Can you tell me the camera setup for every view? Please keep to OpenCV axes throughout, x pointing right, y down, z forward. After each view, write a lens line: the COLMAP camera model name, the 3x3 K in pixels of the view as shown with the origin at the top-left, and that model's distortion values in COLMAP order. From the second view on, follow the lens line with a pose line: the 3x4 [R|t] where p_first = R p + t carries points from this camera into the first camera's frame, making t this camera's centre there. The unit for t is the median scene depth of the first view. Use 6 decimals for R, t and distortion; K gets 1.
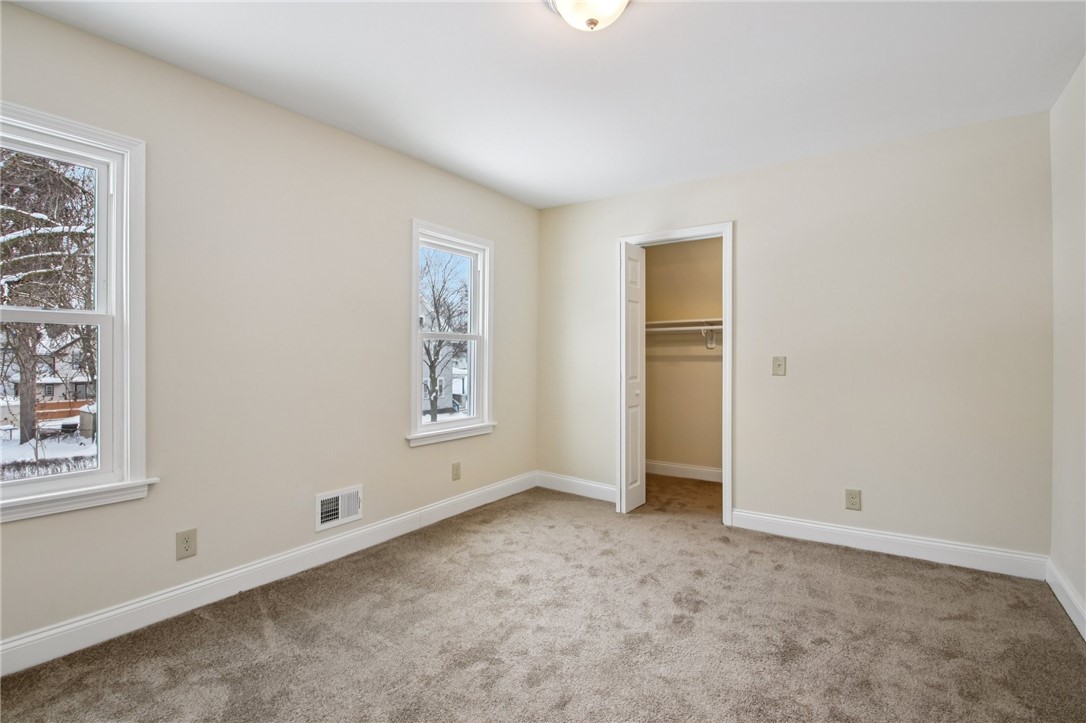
lens RADIAL K [[504.0, 0, 529.2], [0, 504.0, 352.4], [0, 0, 1]] dist [0.001811, -0.015539]
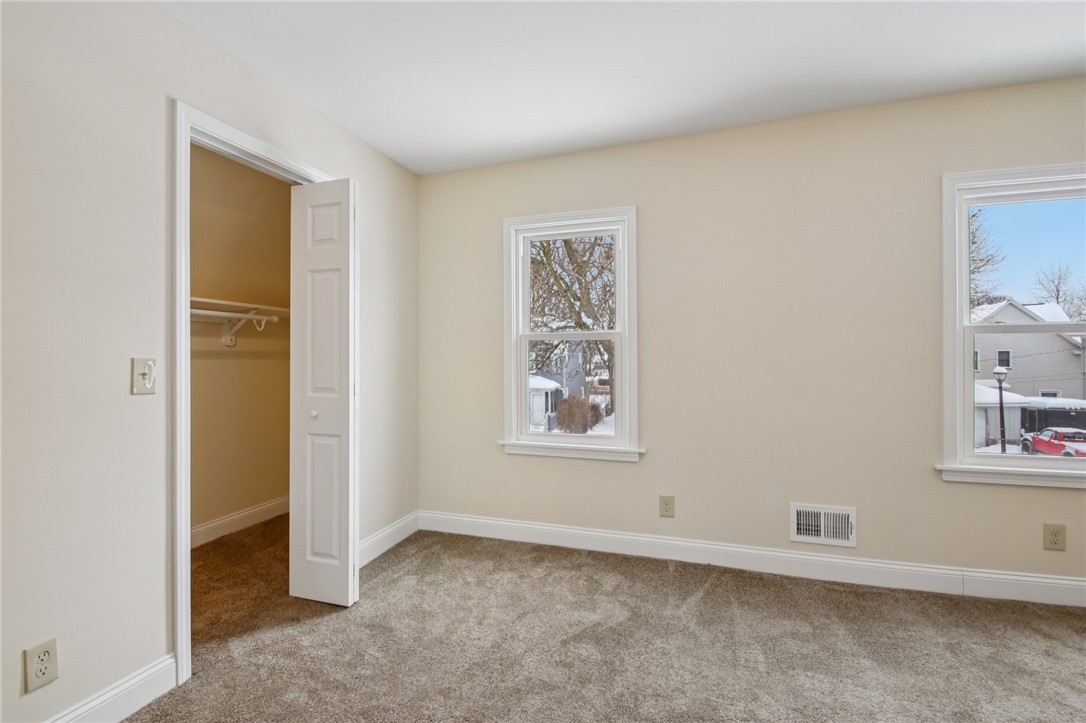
lens RADIAL K [[504.0, 0, 529.2], [0, 504.0, 352.4], [0, 0, 1]] dist [0.001811, -0.015539]
pose [[0.276902, -0.016295, -0.960760, 0.446194], [0.008326, 0.999859, -0.014559, 0.003741], [0.960862, -0.003968, 0.276999, 0.293405]]
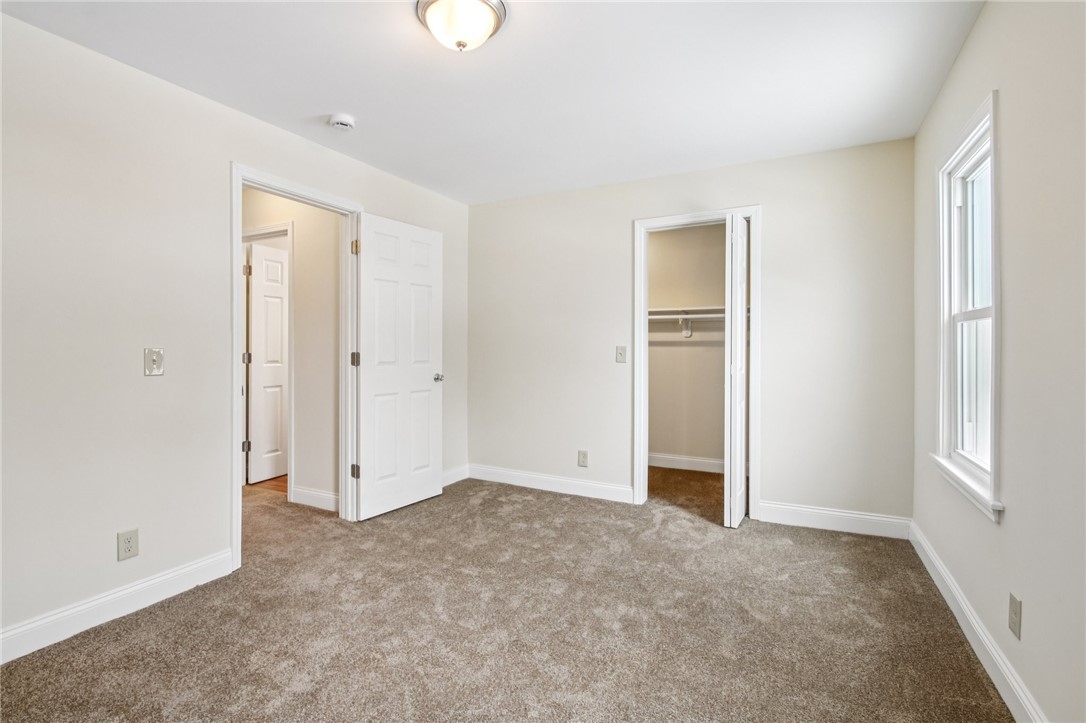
lens RADIAL K [[504.0, 0, 529.2], [0, 504.0, 352.4], [0, 0, 1]] dist [0.001811, -0.015539]
pose [[-0.994319, -0.014586, -0.105434, 0.053384], [-0.014947, 0.999885, 0.002637, 0.023890], [0.105383, 0.004198, -0.994423, 1.533378]]
